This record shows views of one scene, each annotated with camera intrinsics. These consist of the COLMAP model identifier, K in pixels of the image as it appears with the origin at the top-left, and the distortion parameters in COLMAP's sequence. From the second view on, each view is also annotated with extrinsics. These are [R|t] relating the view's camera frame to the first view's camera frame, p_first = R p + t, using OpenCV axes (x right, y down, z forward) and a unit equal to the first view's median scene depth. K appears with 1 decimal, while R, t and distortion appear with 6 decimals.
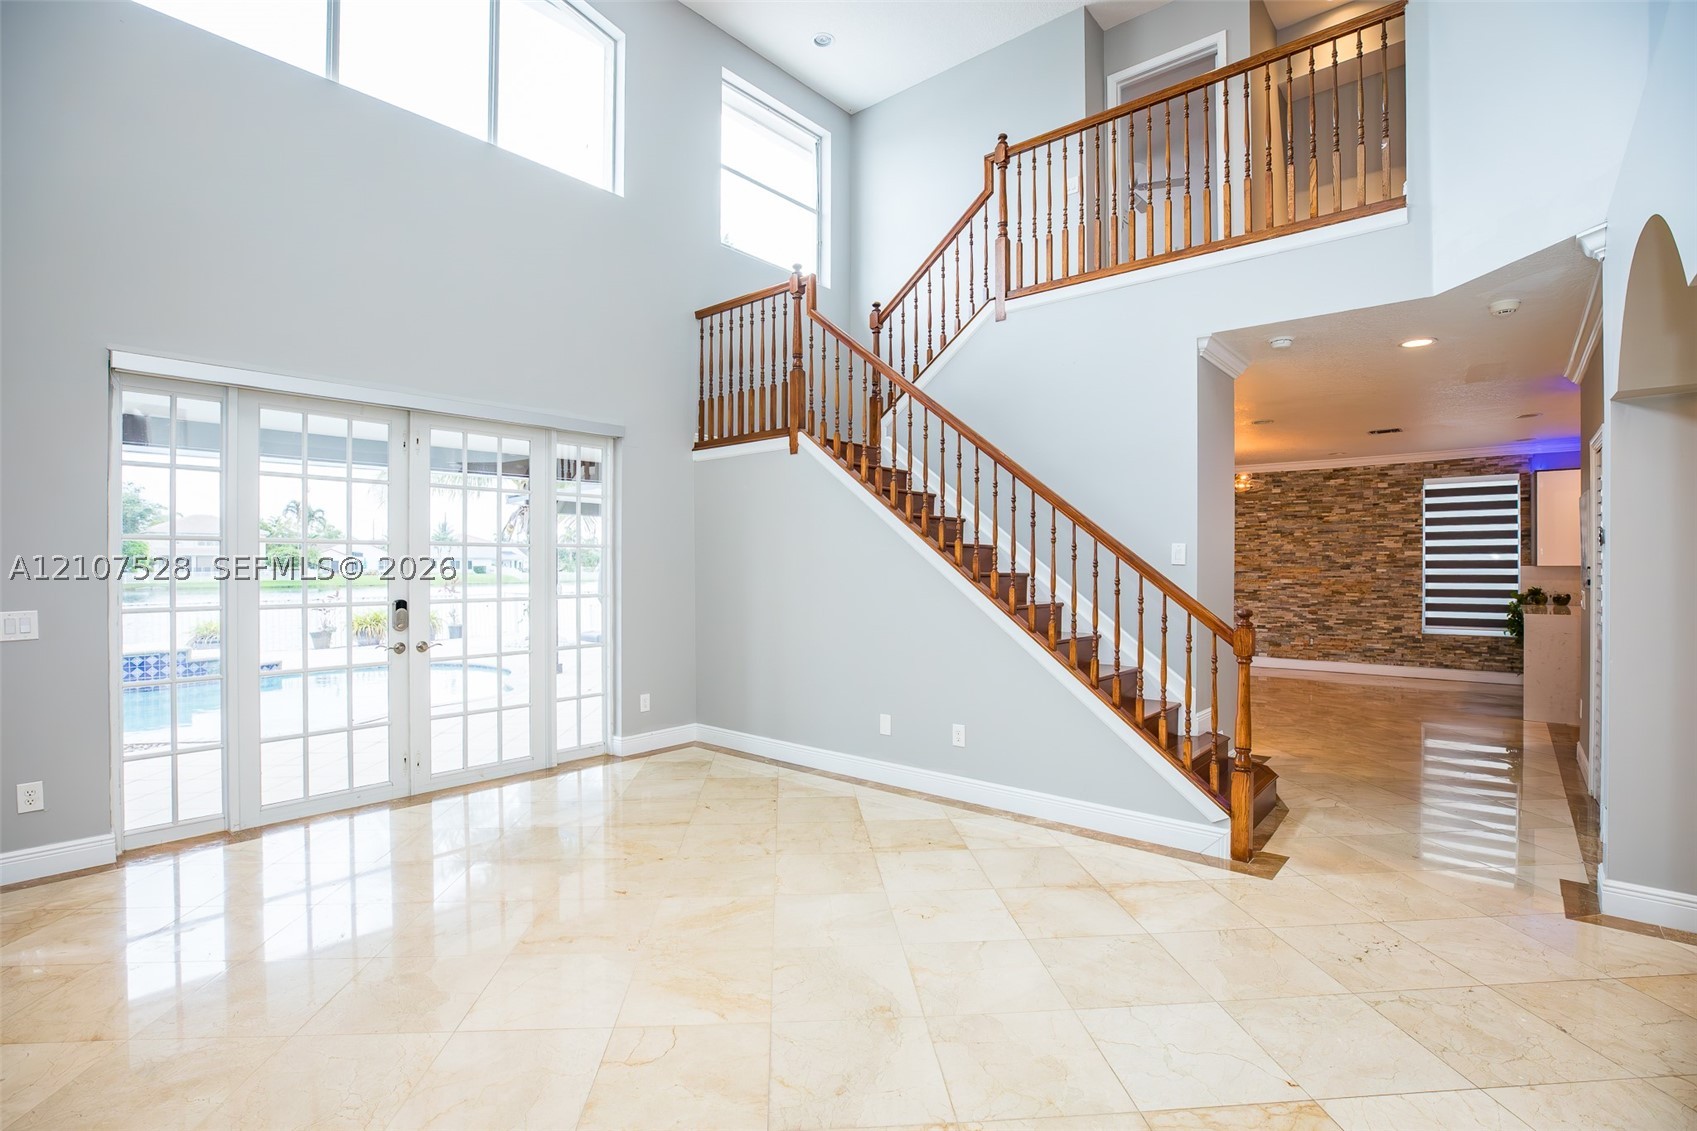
lens RADIAL K [[793.0, 0, 851.4], [0, 793.0, 571.6], [0, 0, 1]] dist [-0.041924, 0.013005]
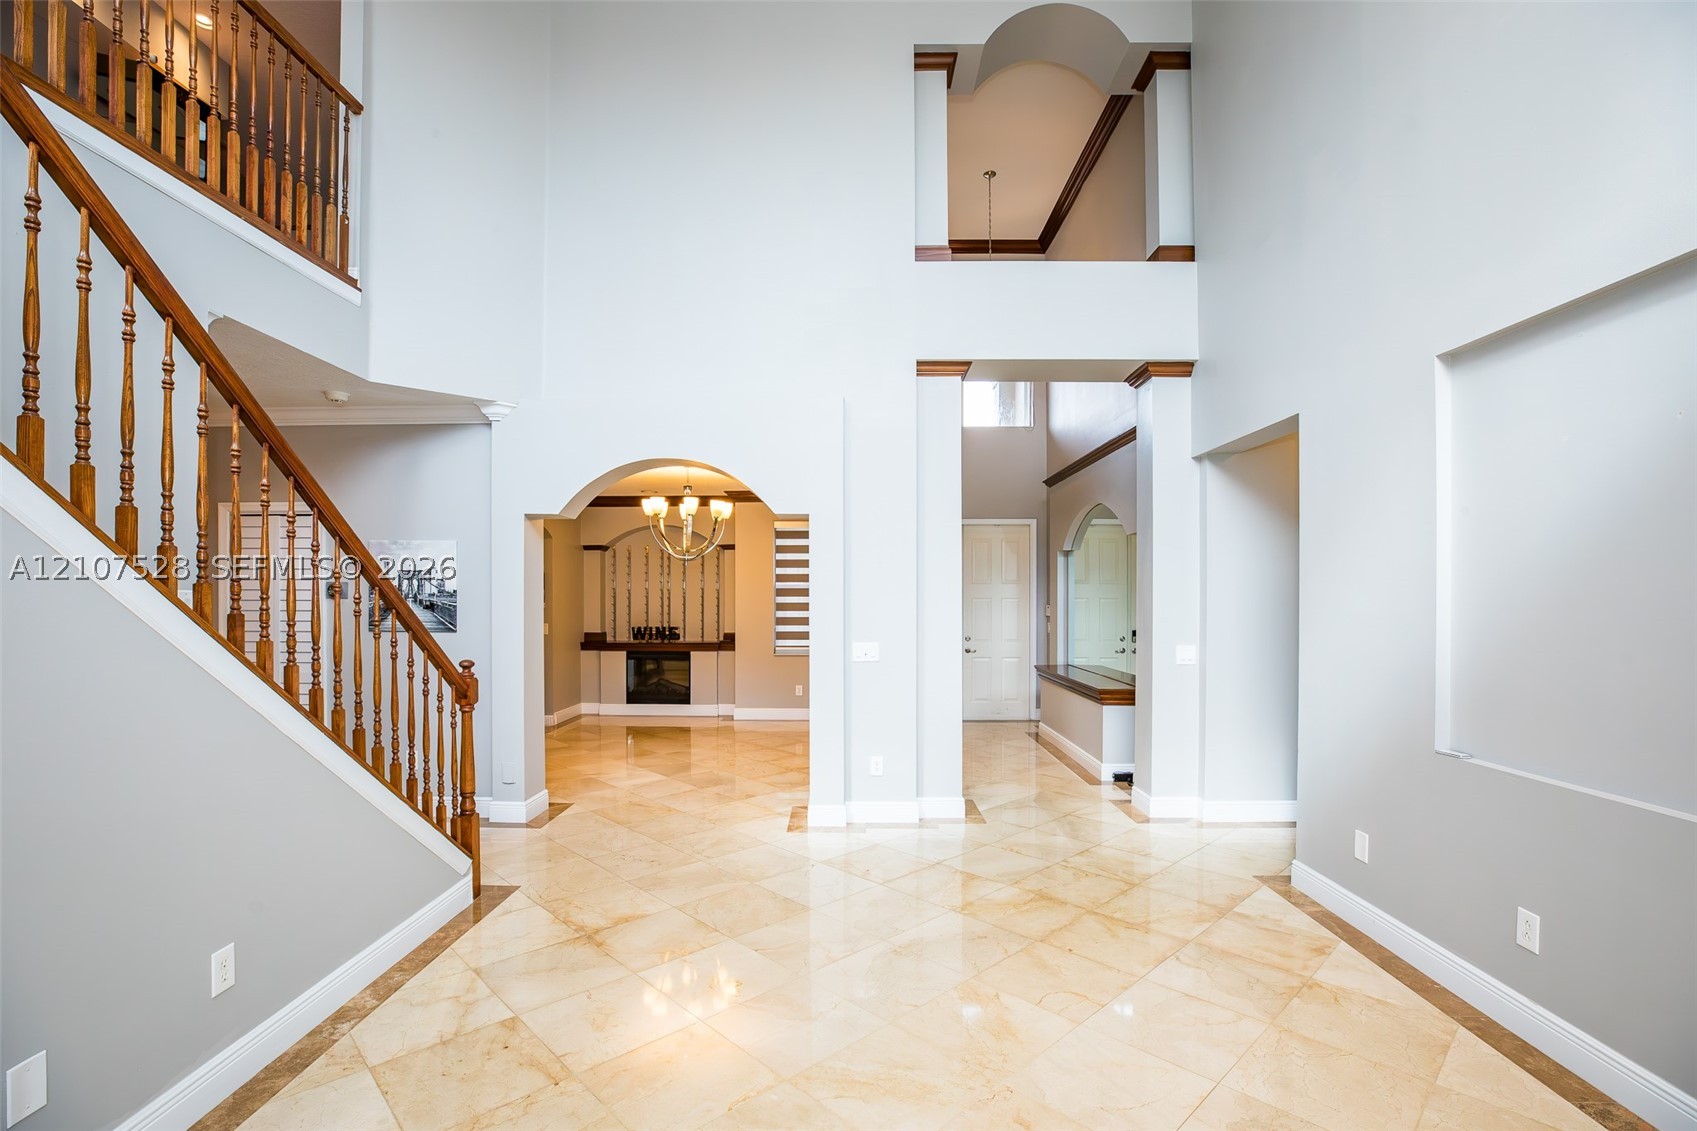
lens RADIAL K [[793.0, 0, 851.4], [0, 793.0, 571.6], [0, 0, 1]] dist [-0.041924, 0.013005]
pose [[-0.644598, 0.023999, 0.764145, -0.681320], [0.003450, 0.999588, -0.028482, -0.036017], [-0.764514, -0.015723, -0.644415, 1.394359]]
